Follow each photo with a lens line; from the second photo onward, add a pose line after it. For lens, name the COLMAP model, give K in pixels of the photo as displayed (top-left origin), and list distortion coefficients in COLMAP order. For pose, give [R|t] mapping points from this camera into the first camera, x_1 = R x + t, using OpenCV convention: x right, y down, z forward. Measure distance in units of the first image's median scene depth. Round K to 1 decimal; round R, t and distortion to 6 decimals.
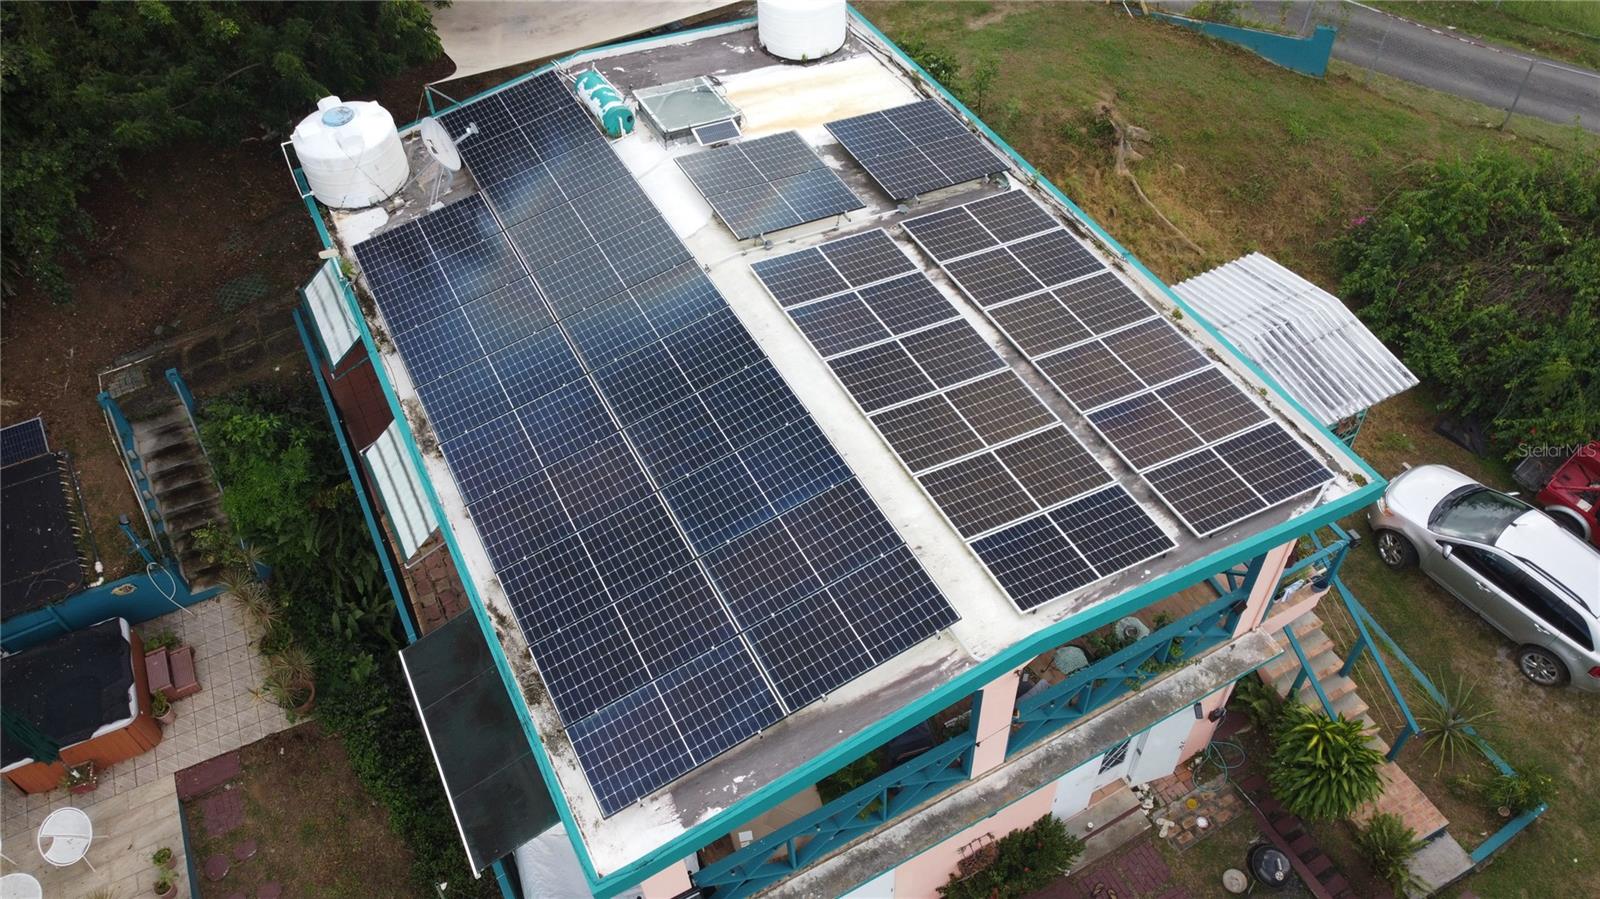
lens RADIAL K [[1199.6, 0, 800.0], [0, 1199.6, 449.5], [0, 0, 1]] dist [0.012396, -0.002124]
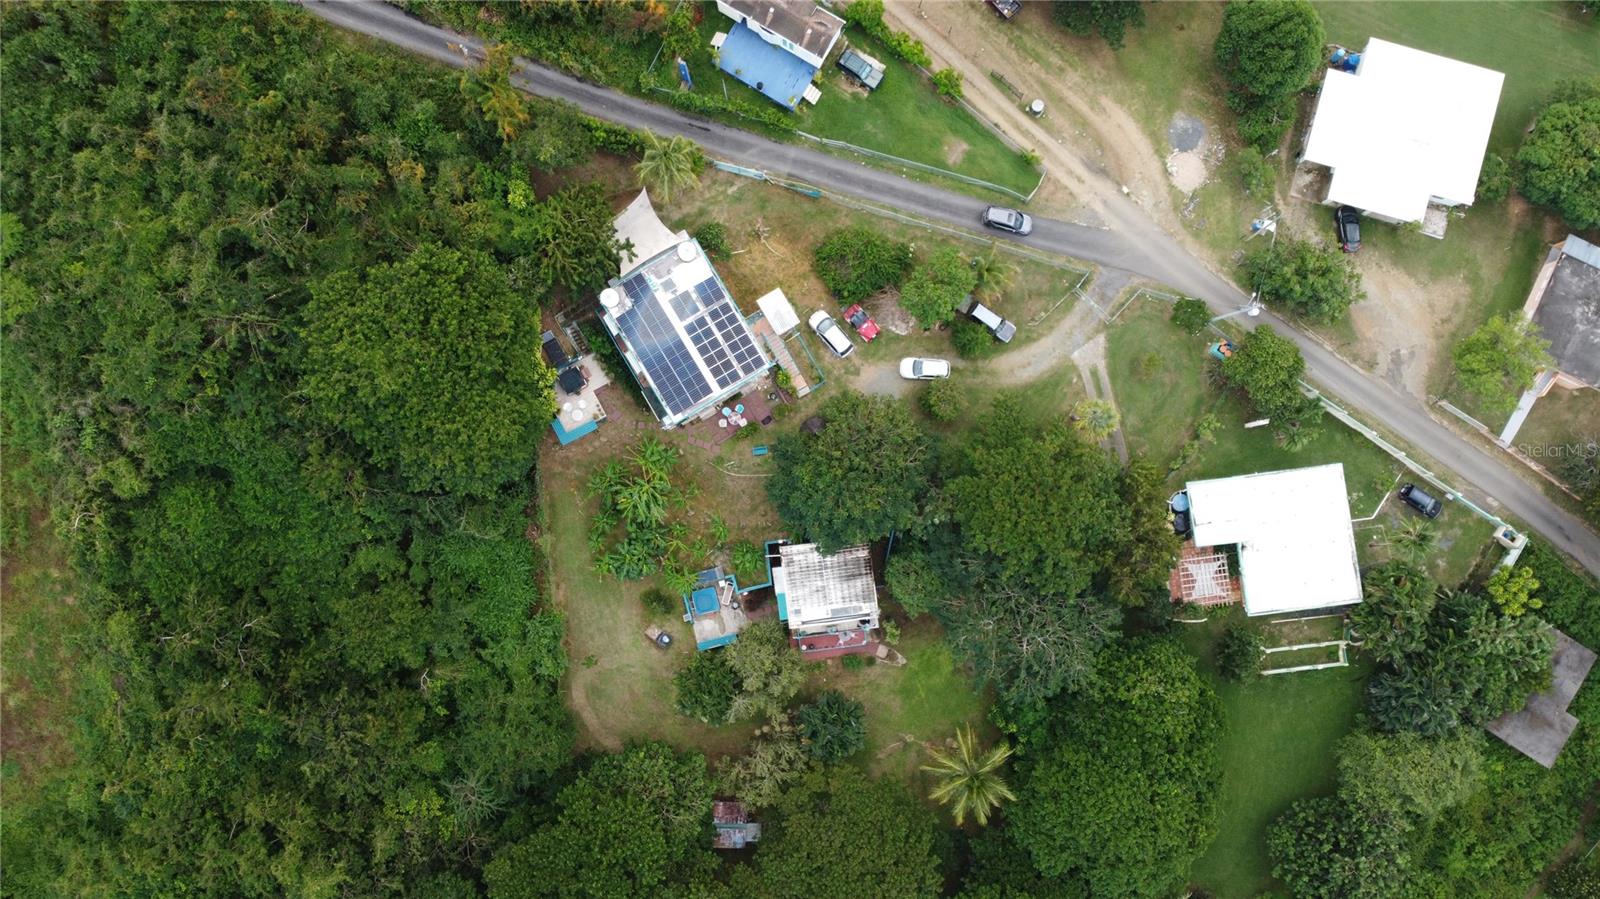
lens RADIAL K [[1199.6, 0, 800.0], [0, 1199.6, 449.5], [0, 0, 1]] dist [0.012396, -0.002124]
pose [[0.997456, -0.056614, 0.043314, 0.243599], [0.019719, 0.803067, 0.595563, -3.138514], [-0.068501, -0.593194, 0.802140, -4.171762]]
